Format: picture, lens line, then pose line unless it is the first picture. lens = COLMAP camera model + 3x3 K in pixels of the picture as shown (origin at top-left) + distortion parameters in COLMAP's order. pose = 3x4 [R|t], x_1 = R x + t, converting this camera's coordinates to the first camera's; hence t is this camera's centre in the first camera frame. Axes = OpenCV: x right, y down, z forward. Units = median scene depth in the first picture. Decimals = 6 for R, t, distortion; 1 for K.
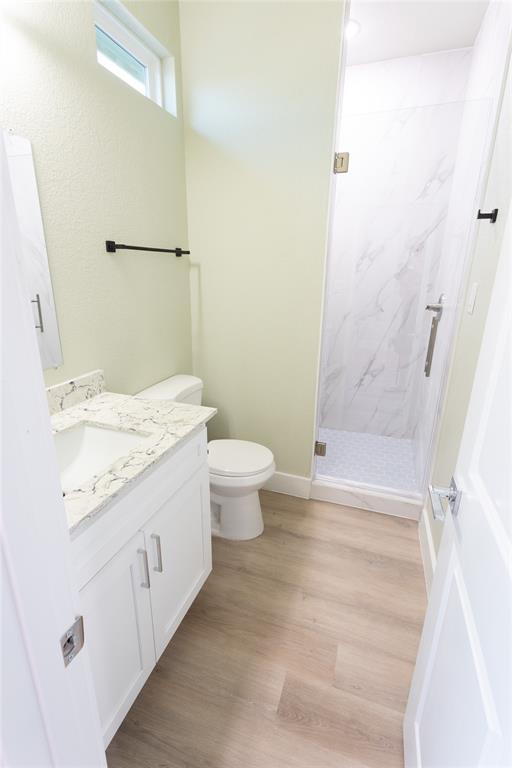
lens RADIAL K [[367.0, 0, 257.4], [0, 367.0, 378.4], [0, 0, 1]] dist [0.016937, 0.000644]
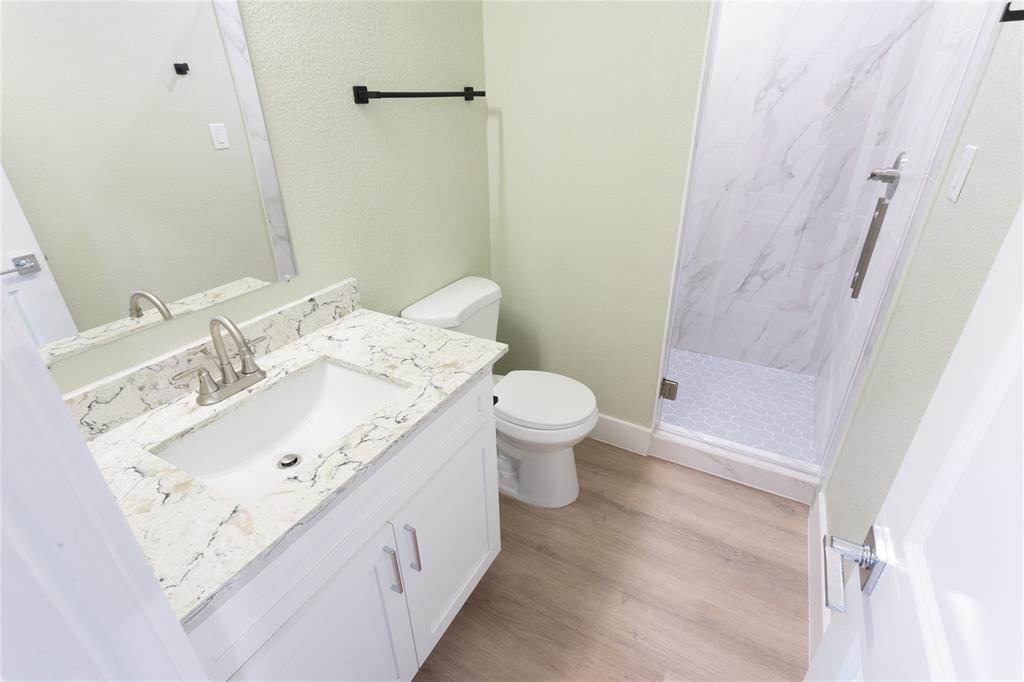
lens RADIAL K [[489.3, 0, 515.6], [0, 489.3, 333.4], [0, 0, 1]] dist [0.016937, 0.000644]
pose [[0.985258, 0.052425, -0.162847, 0.039739], [-0.025354, 0.986123, 0.164067, -0.068886], [0.169188, -0.157520, 0.972915, 0.088664]]
